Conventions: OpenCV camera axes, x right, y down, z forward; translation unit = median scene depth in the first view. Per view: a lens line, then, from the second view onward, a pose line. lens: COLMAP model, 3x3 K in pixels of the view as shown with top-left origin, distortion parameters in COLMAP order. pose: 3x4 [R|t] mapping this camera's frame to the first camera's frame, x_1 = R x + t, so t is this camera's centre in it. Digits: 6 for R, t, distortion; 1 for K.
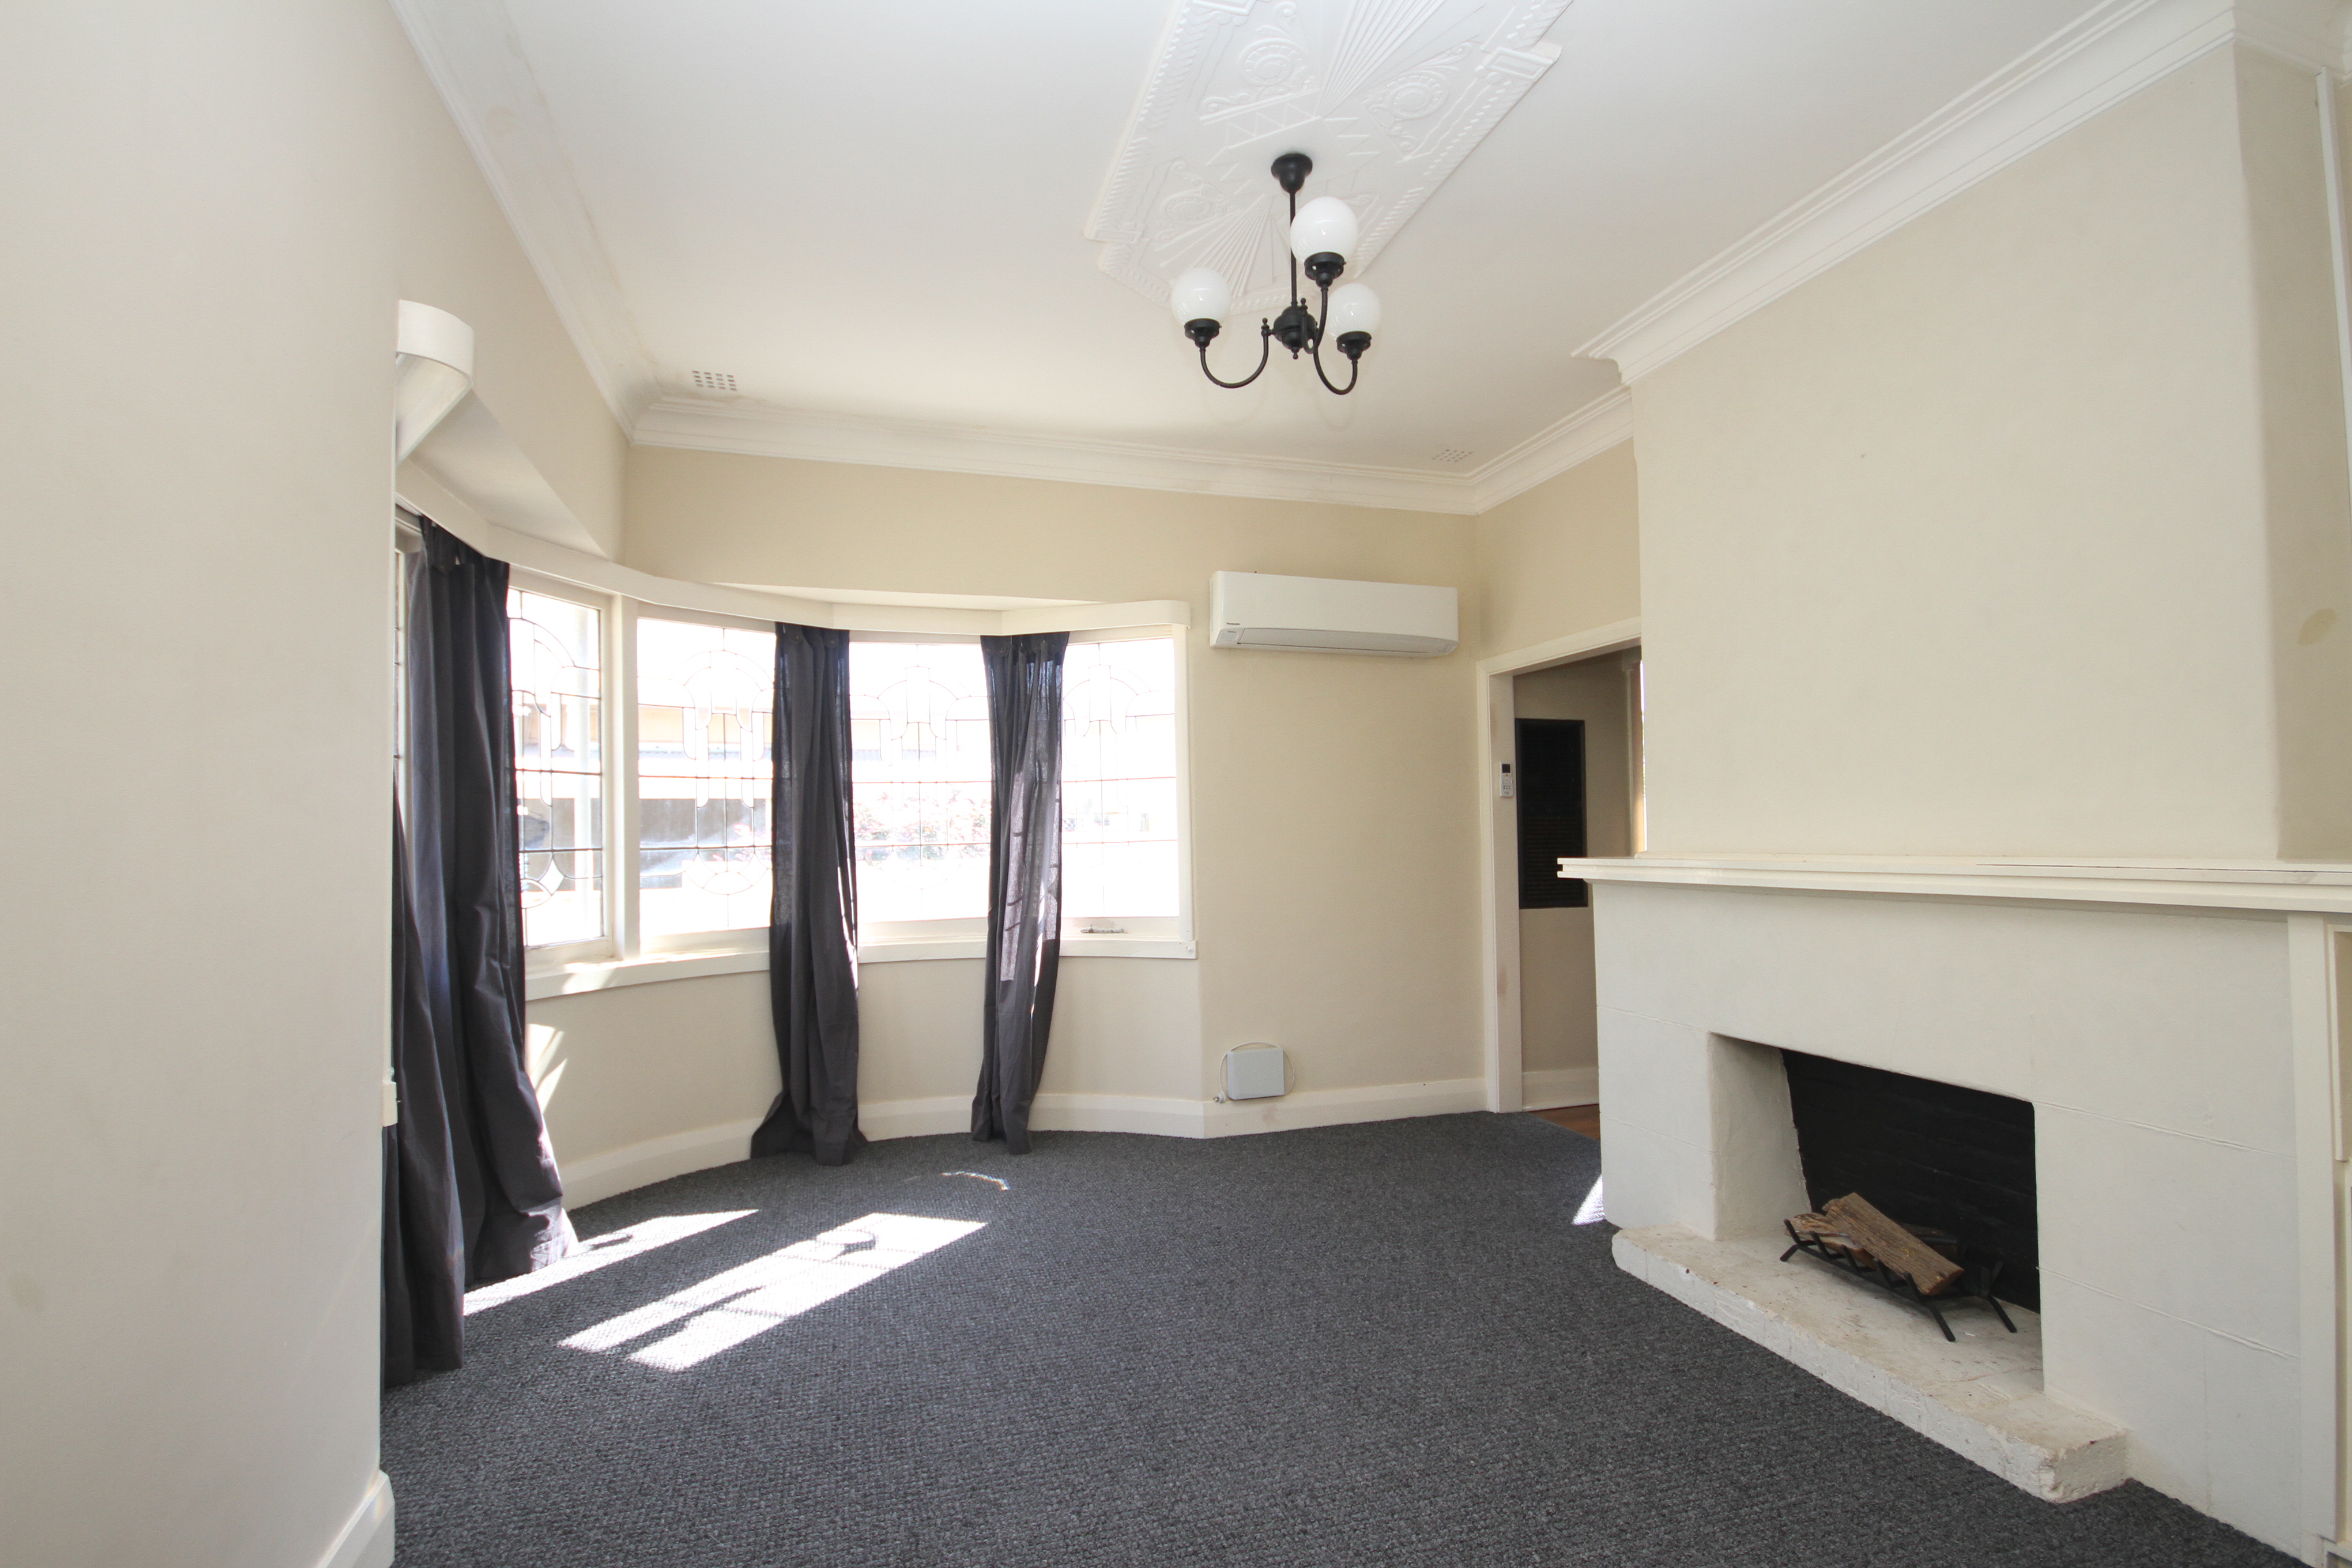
lens RADIAL K [[1079.2, 0, 1173.6], [0, 1079.2, 811.1], [0, 0, 1]] dist [-0.000834, -0.000094]
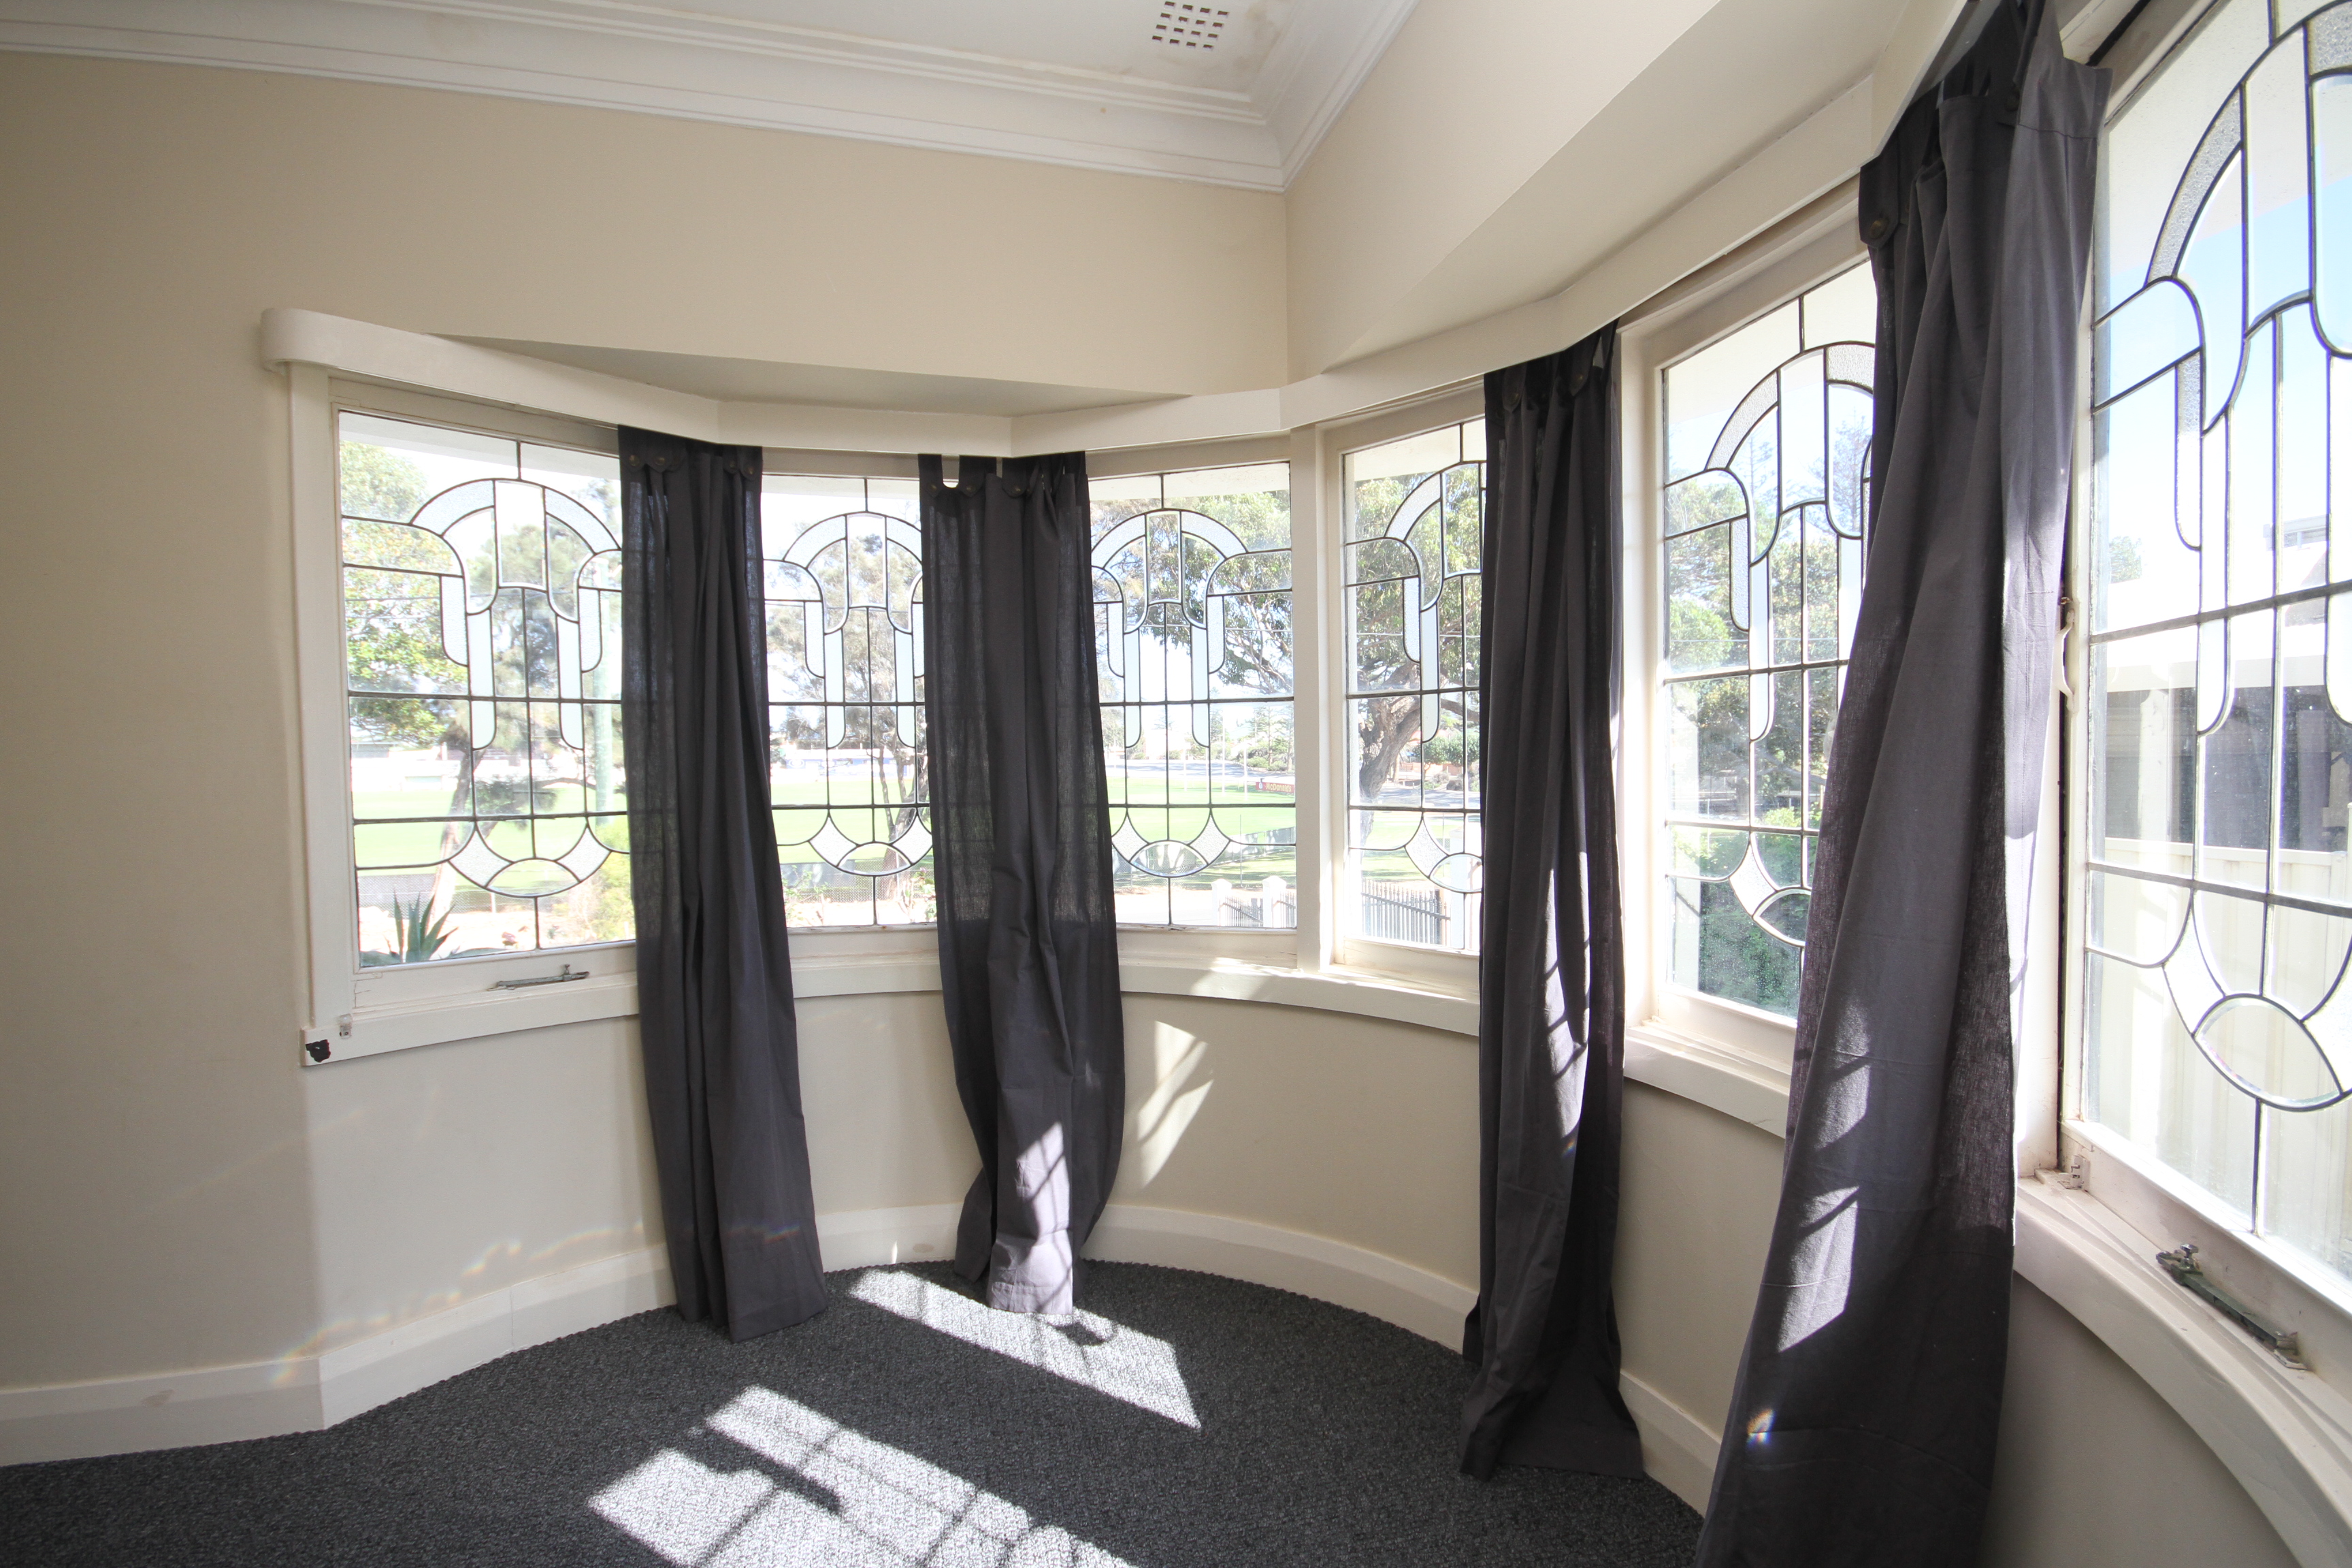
lens RADIAL K [[1079.2, 0, 1173.6], [0, 1079.2, 811.1], [0, 0, 1]] dist [-0.000834, -0.000094]
pose [[-0.027688, 0.053367, -0.998191, 0.206886], [0.037779, 0.997916, 0.052304, -0.000006], [0.998902, -0.036262, -0.029646, 1.105176]]
